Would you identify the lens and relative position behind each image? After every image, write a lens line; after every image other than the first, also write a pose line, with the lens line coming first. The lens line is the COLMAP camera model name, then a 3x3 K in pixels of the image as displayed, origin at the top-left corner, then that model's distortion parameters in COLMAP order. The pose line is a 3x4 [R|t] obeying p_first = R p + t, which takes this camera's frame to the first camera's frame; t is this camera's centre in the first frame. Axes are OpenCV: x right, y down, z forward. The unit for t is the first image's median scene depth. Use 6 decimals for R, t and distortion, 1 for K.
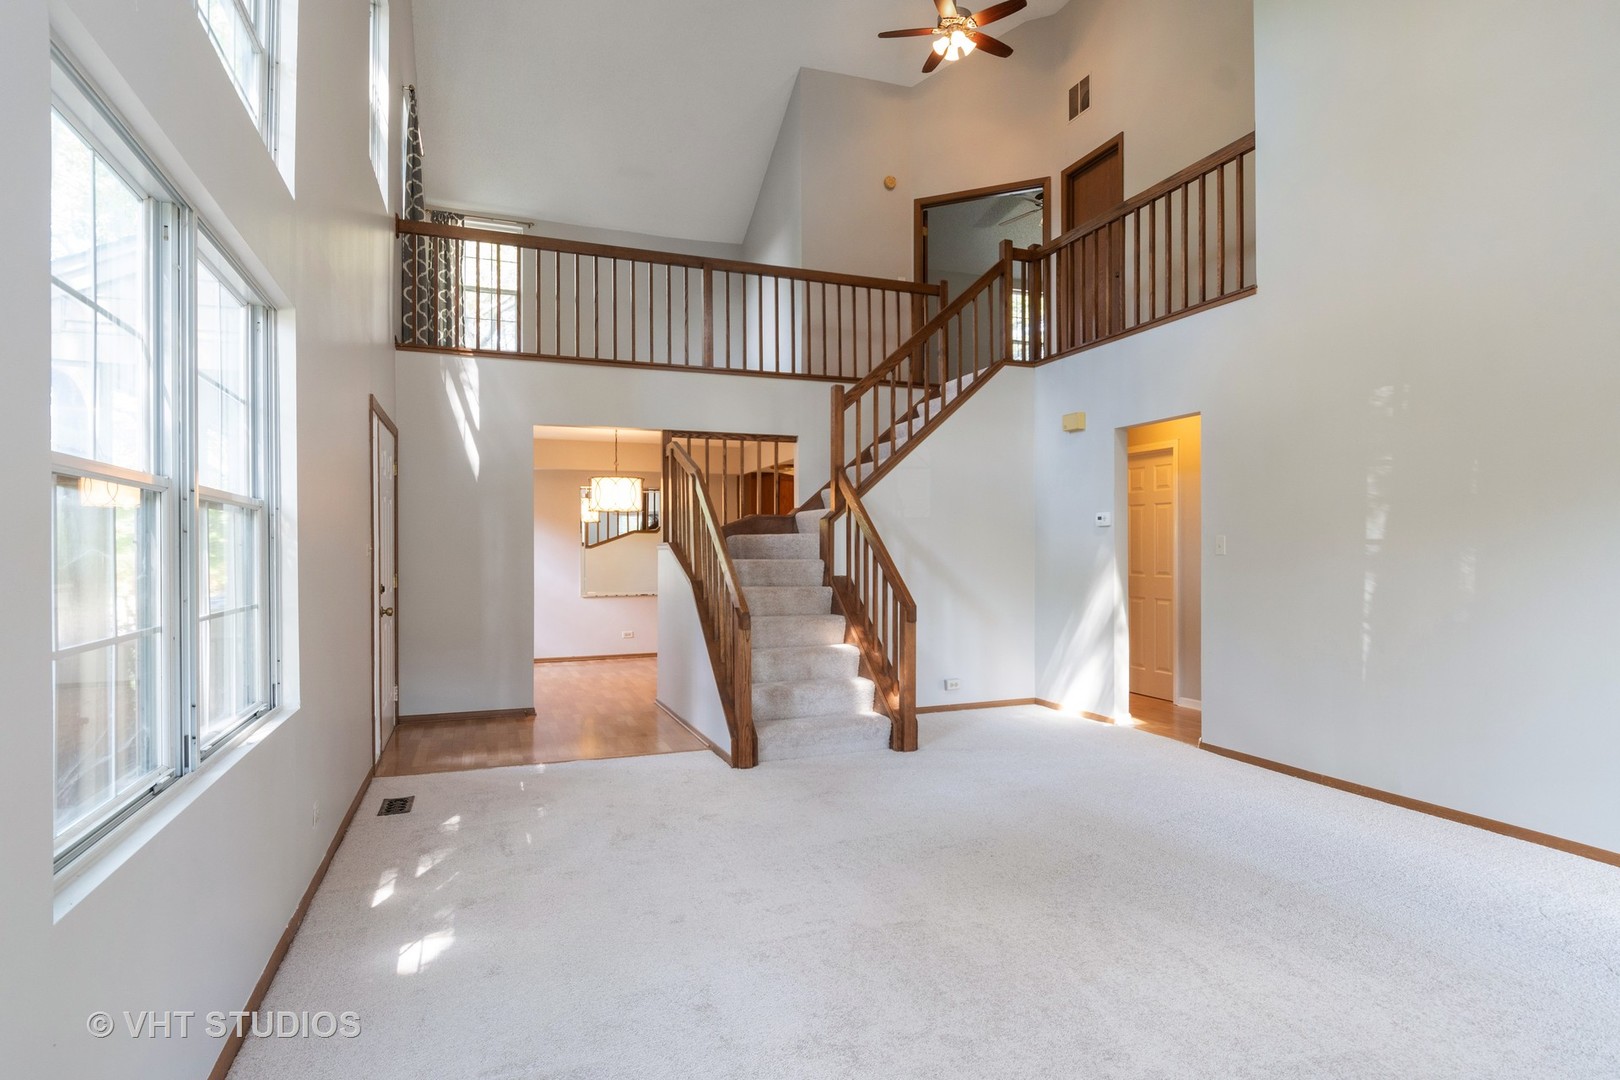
lens RADIAL K [[870.3, 0, 810.0], [0, 870.3, 540.0], [0, 0, 1]] dist [0.000586, 0.000036]
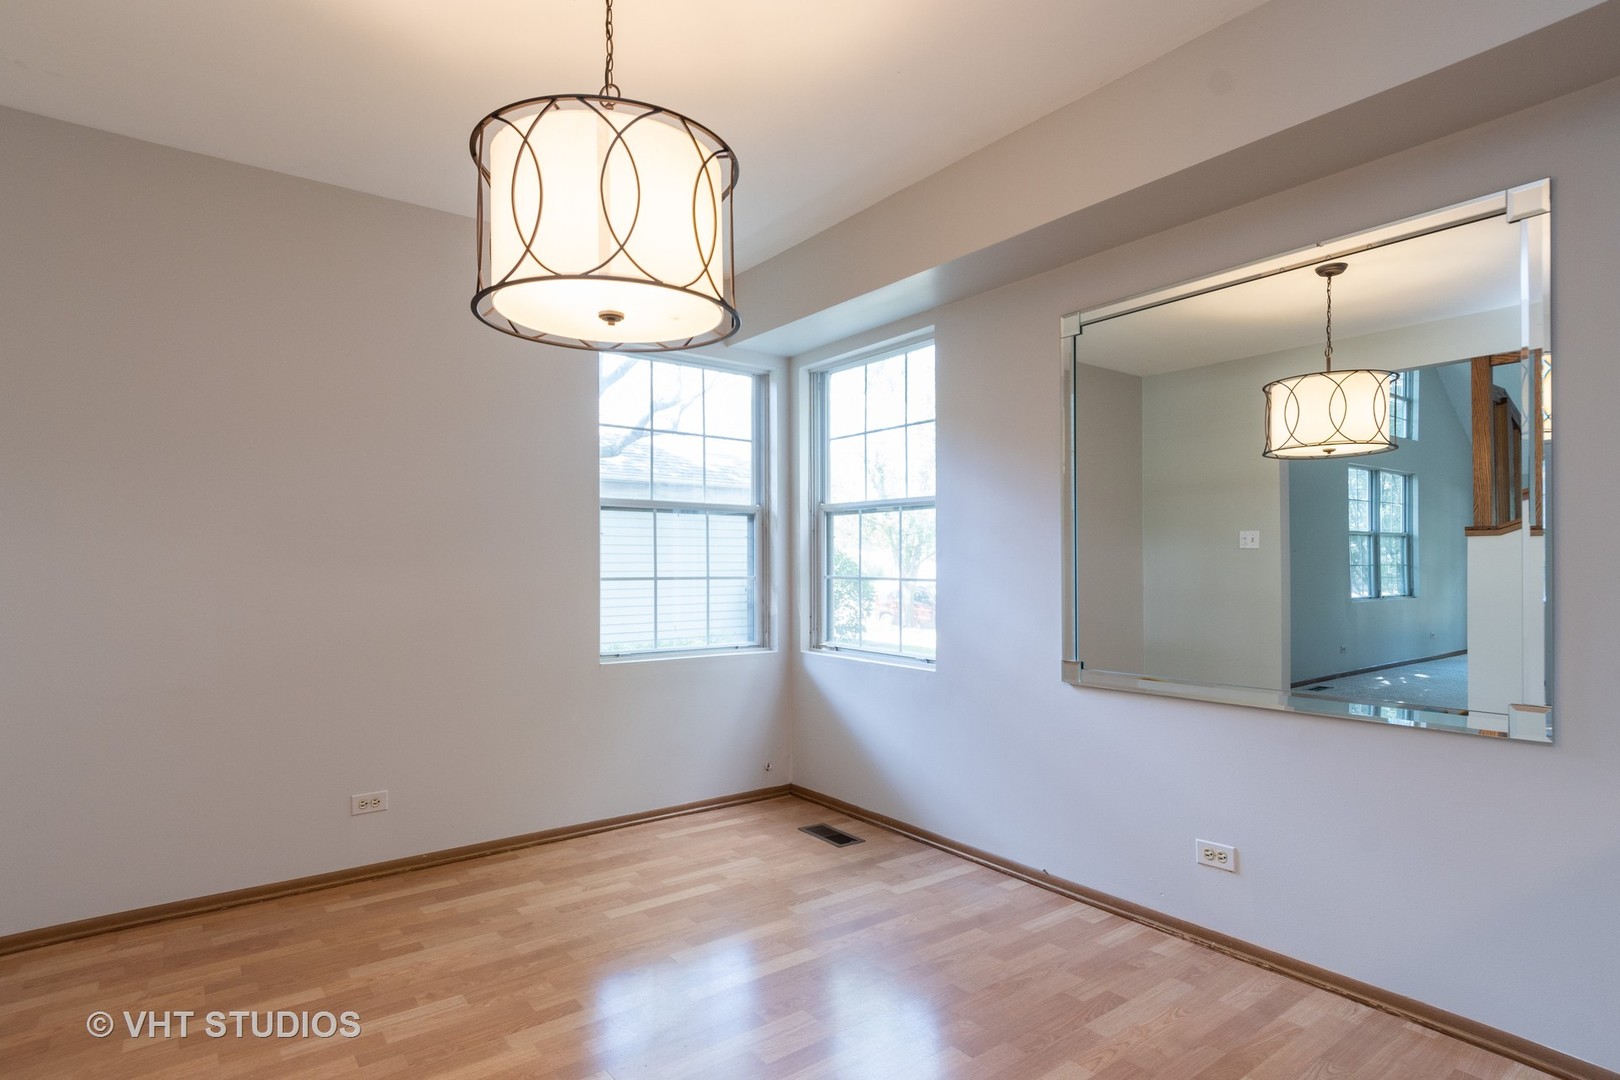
lens RADIAL K [[837.2, 0, 814.4], [0, 837.2, 567.1], [0, 0, 1]] dist [-0.002462, -0.000465]
pose [[0.274934, 0.005917, -0.961445, 2.709117], [0.010720, 0.999900, 0.009219, 0.044994], [0.961403, -0.012841, 0.274843, -3.062669]]
